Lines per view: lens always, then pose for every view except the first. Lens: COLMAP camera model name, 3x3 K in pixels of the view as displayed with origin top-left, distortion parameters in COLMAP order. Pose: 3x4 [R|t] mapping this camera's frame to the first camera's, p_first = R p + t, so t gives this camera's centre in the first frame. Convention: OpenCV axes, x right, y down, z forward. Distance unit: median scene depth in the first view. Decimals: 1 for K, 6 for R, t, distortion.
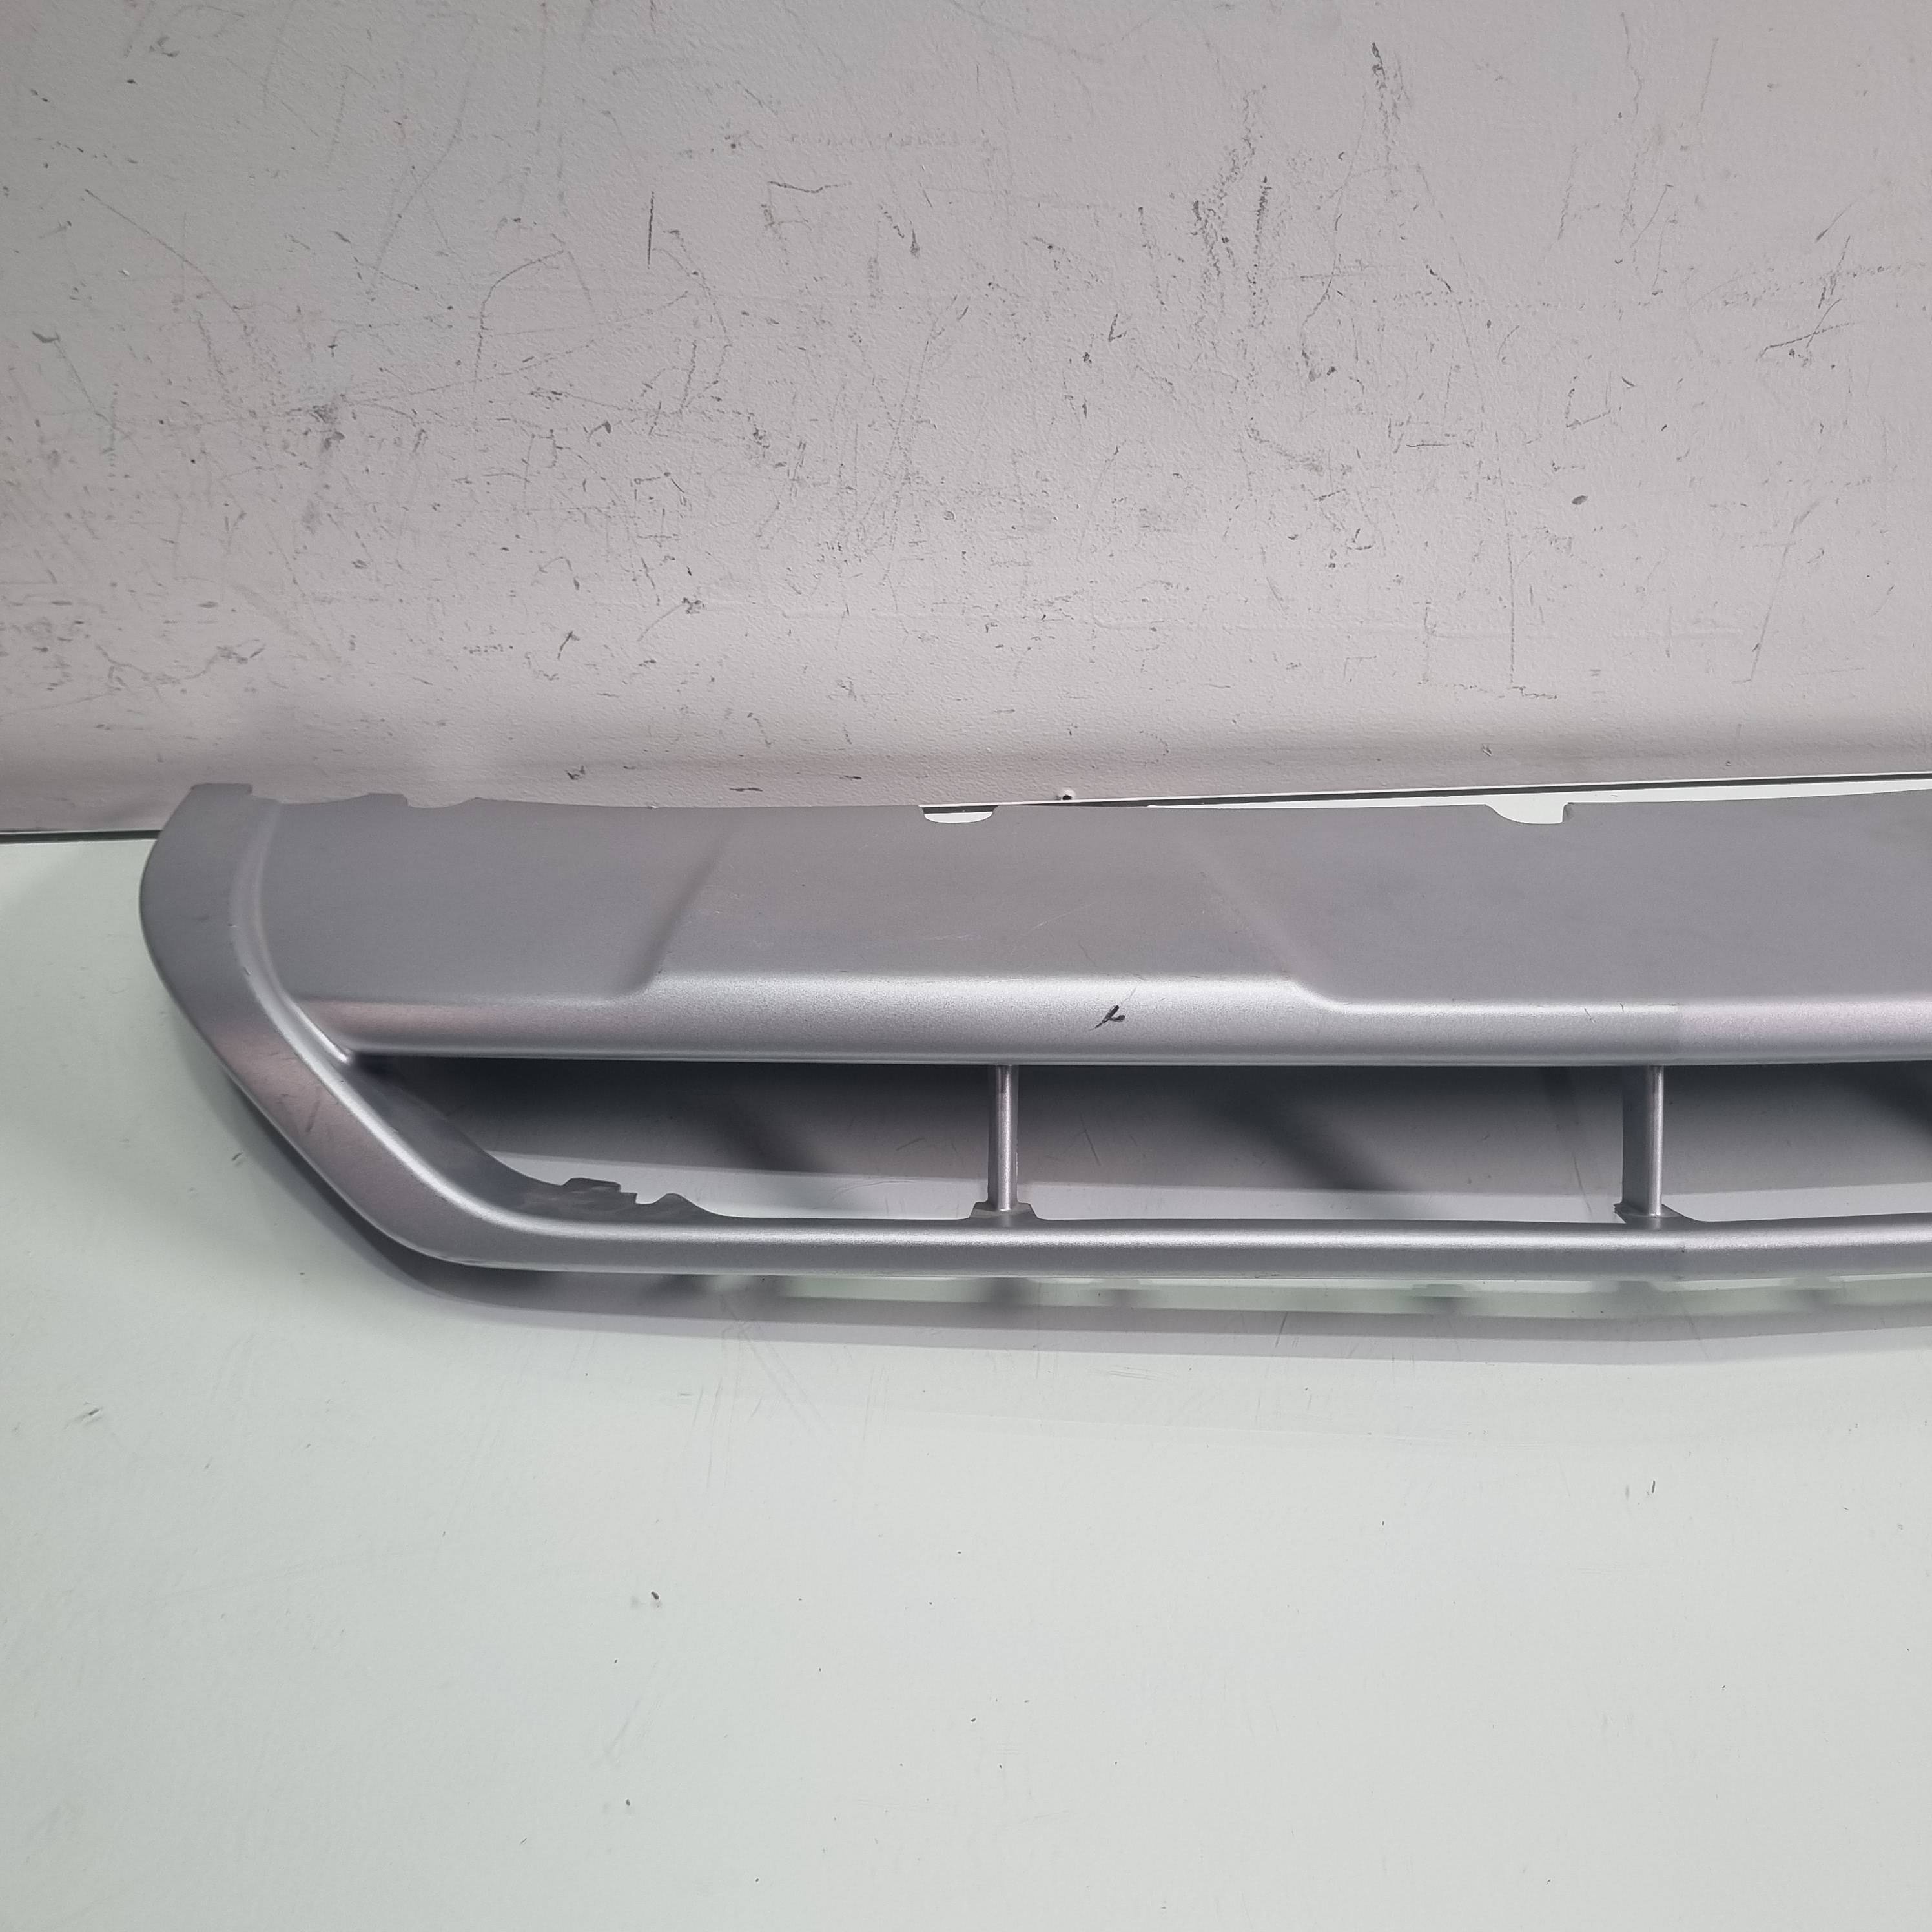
lens RADIAL K [[2028.5, 0, 987.2], [0, 2028.5, 983.9], [0, 0, 1]] dist [0.010525, 0.000000]
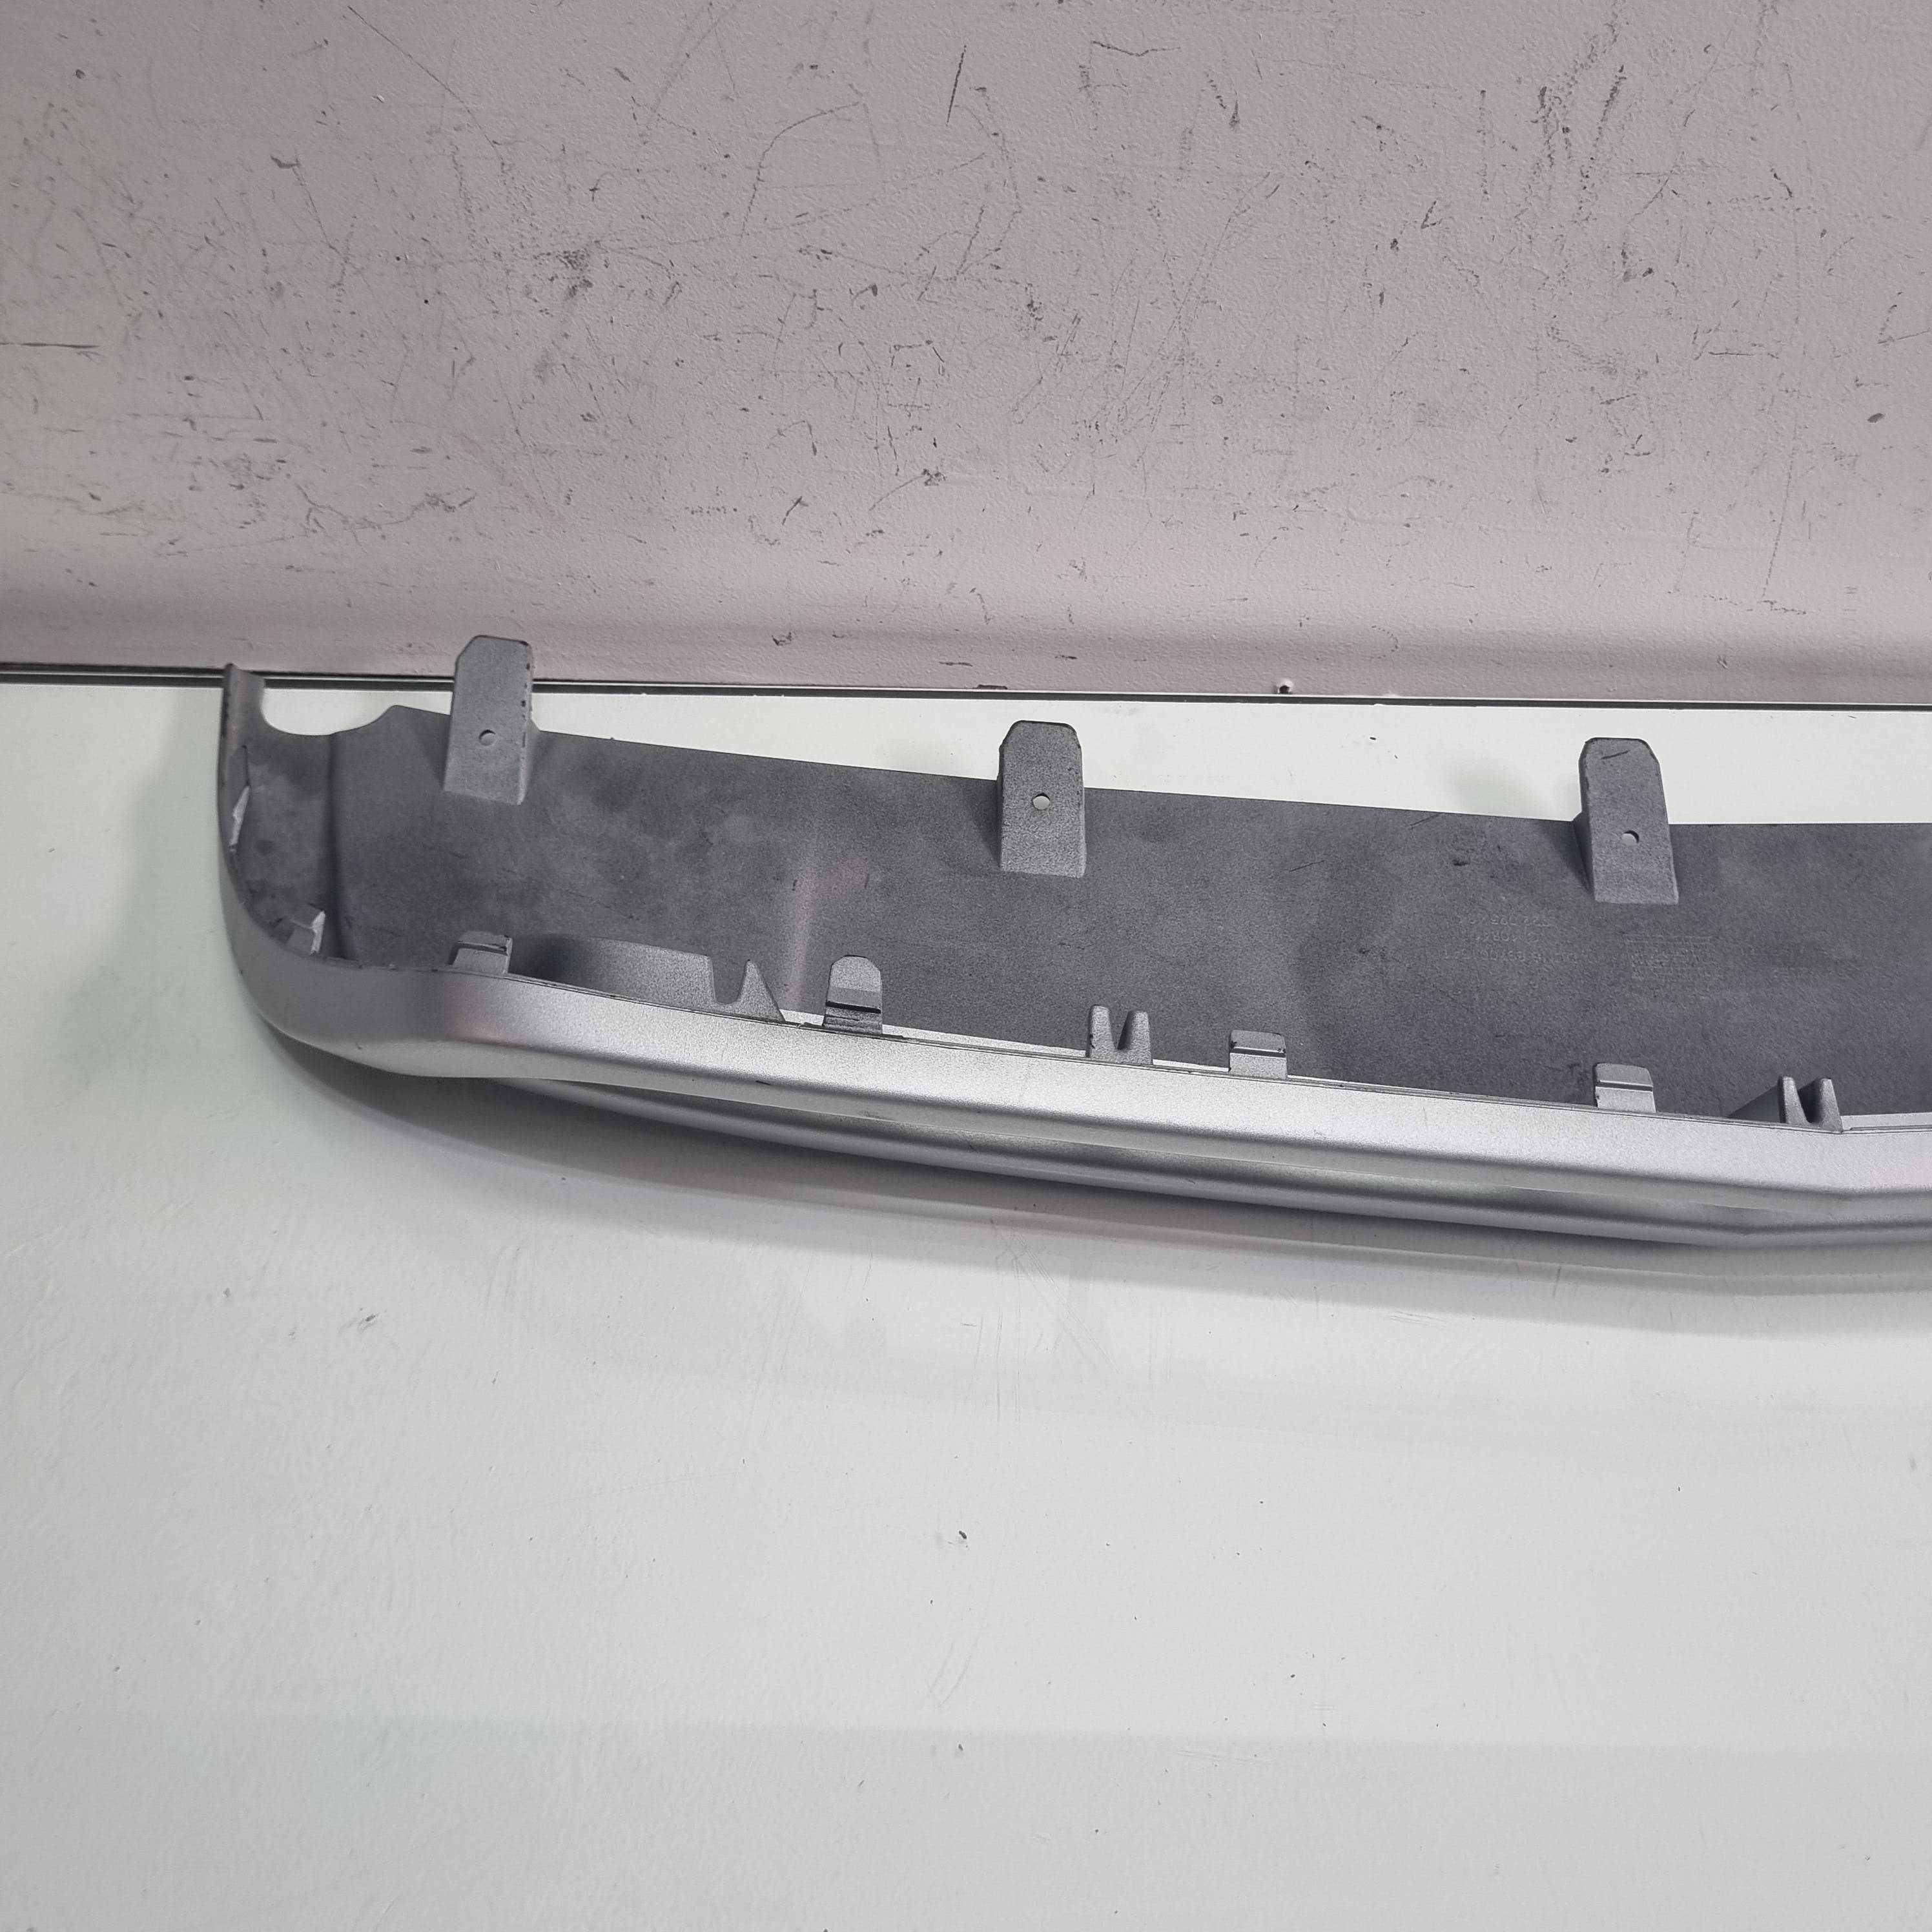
lens RADIAL K [[2028.5, 0, 952.6], [0, 2028.5, 969.3], [0, 0, 1]] dist [0.010525, 0.000000]
pose [[0.998555, 0.043470, 0.031590, -0.166717], [-0.046784, 0.992483, 0.113089, -0.069831], [-0.026436, -0.114404, 0.993083, 0.028661]]
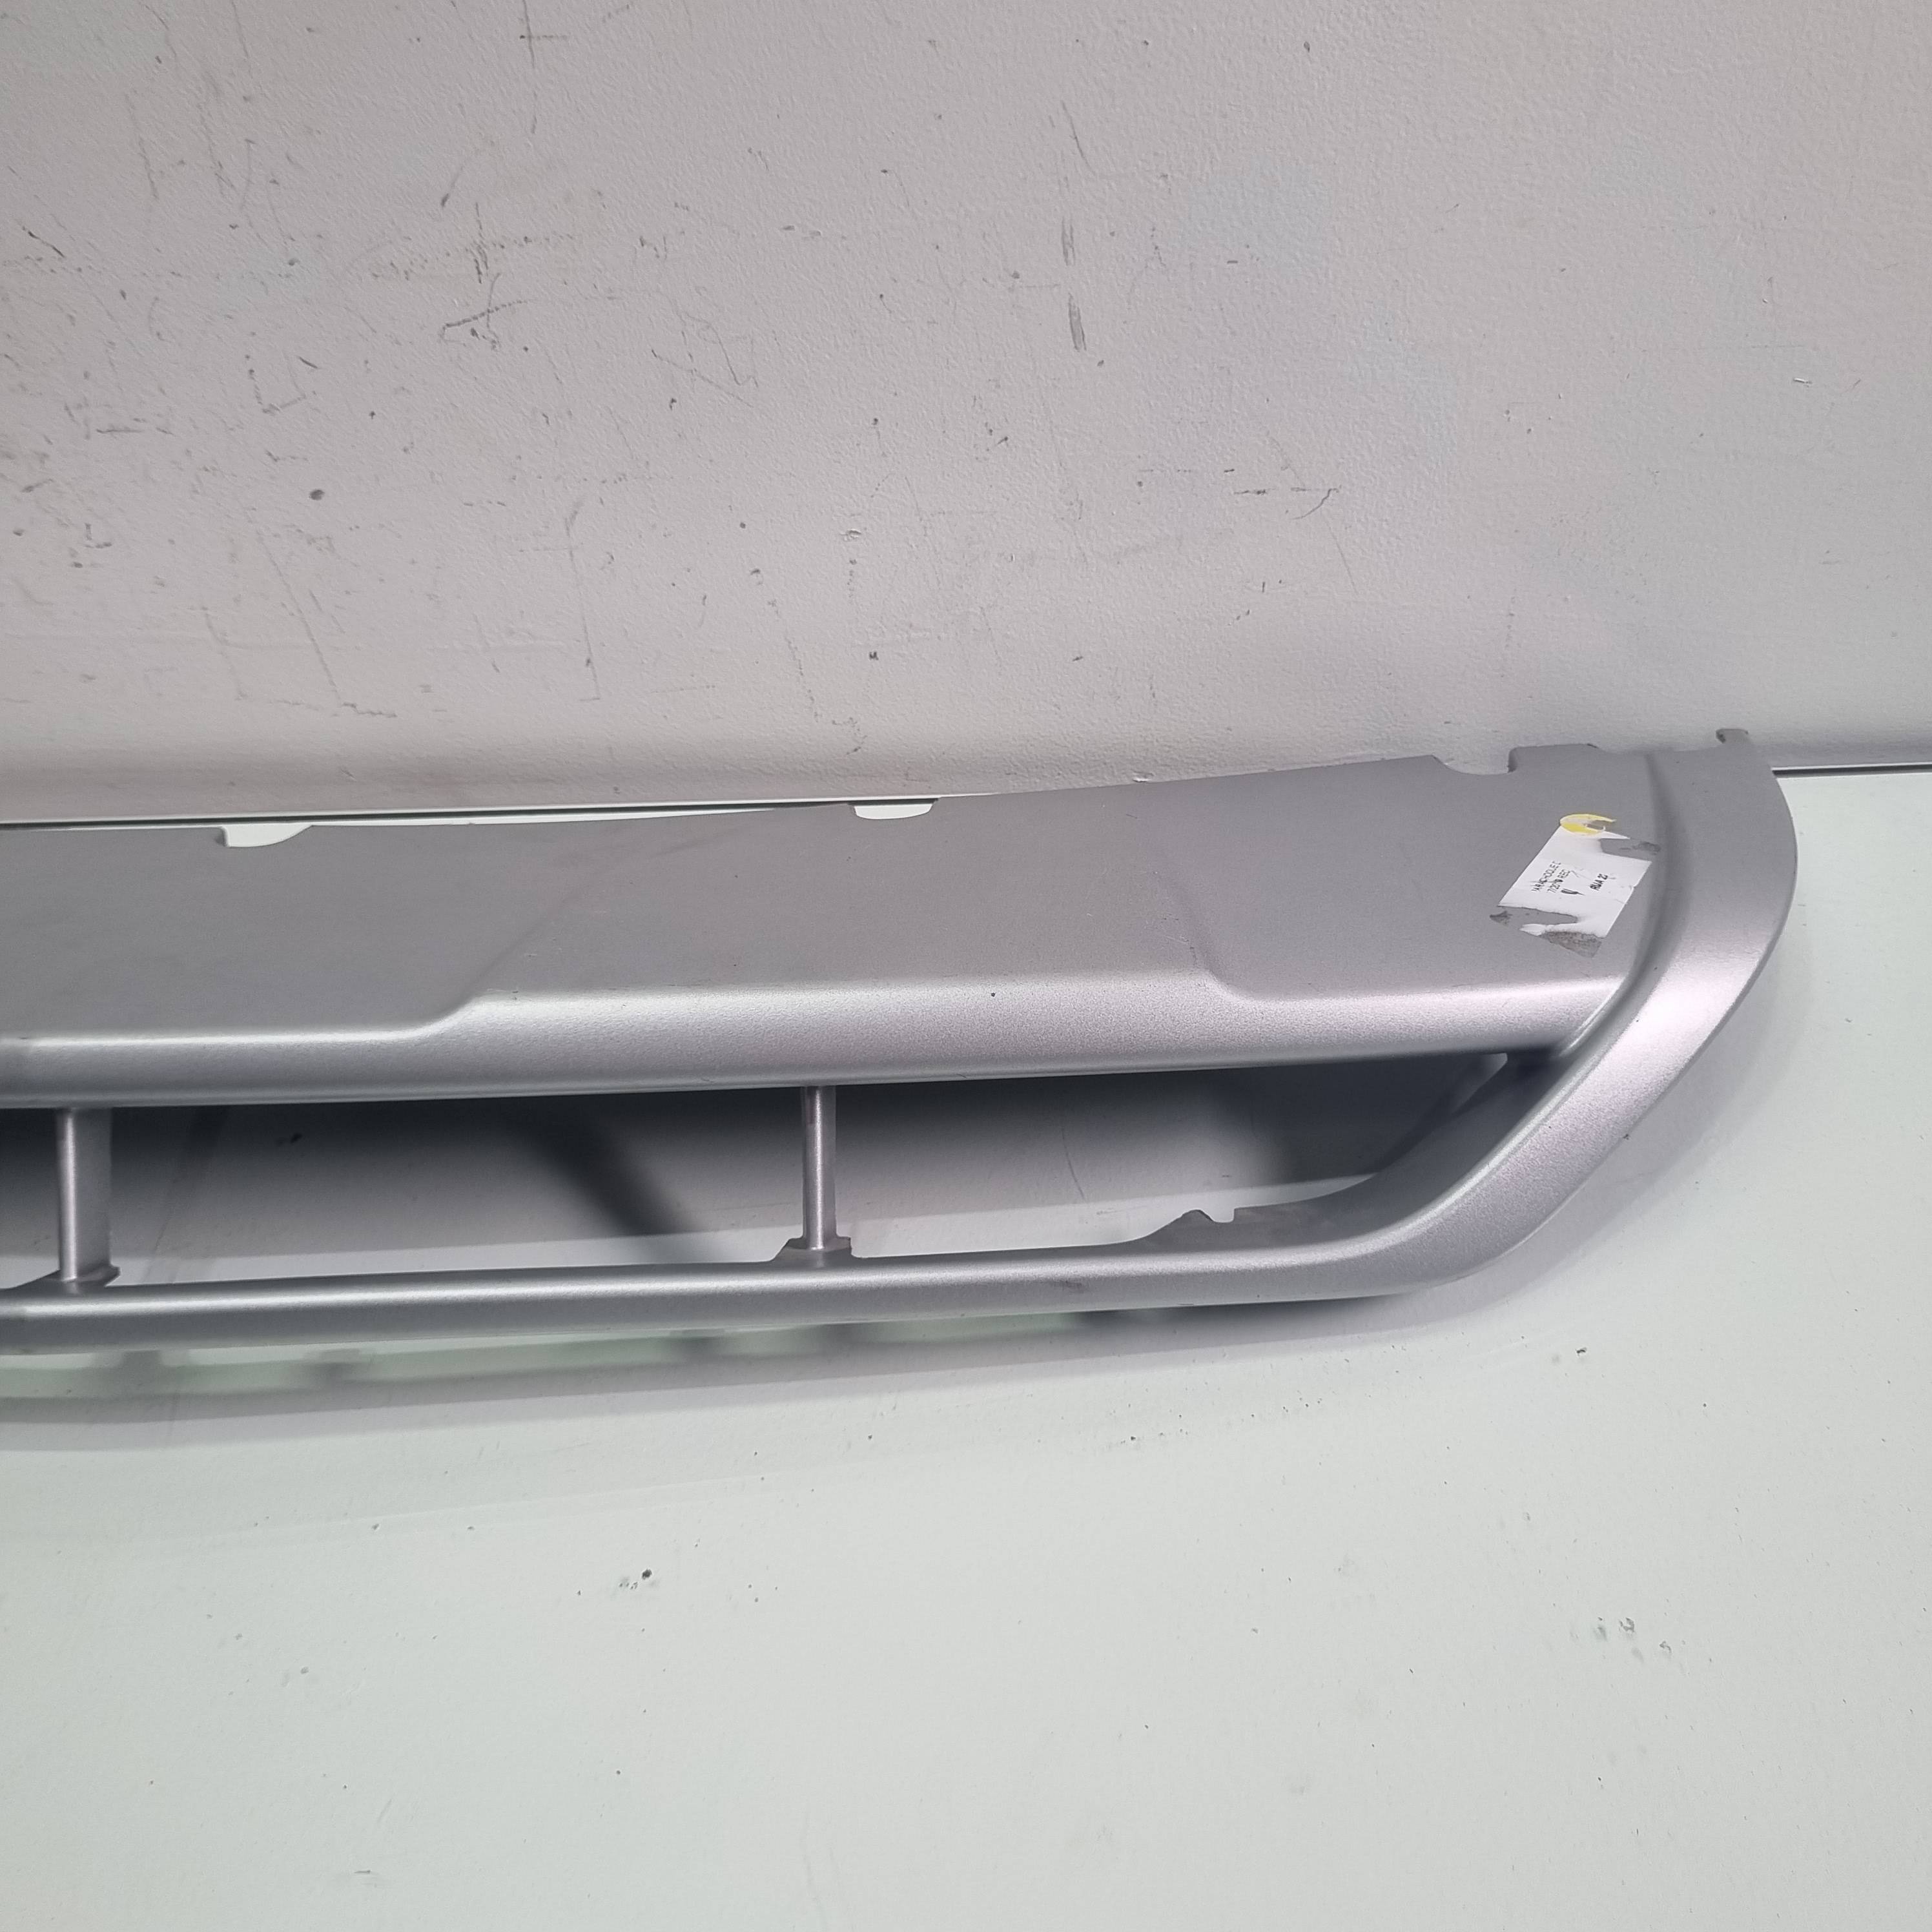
lens RADIAL K [[2028.5, 0, 1038.6], [0, 2028.5, 970.9], [0, 0, 1]] dist [0.010525, 0.000000]
pose [[0.999454, -0.000407, 0.033032, 0.602196], [0.001175, 0.999730, -0.023220, -0.001029], [-0.033014, 0.023246, 0.999185, 0.080322]]
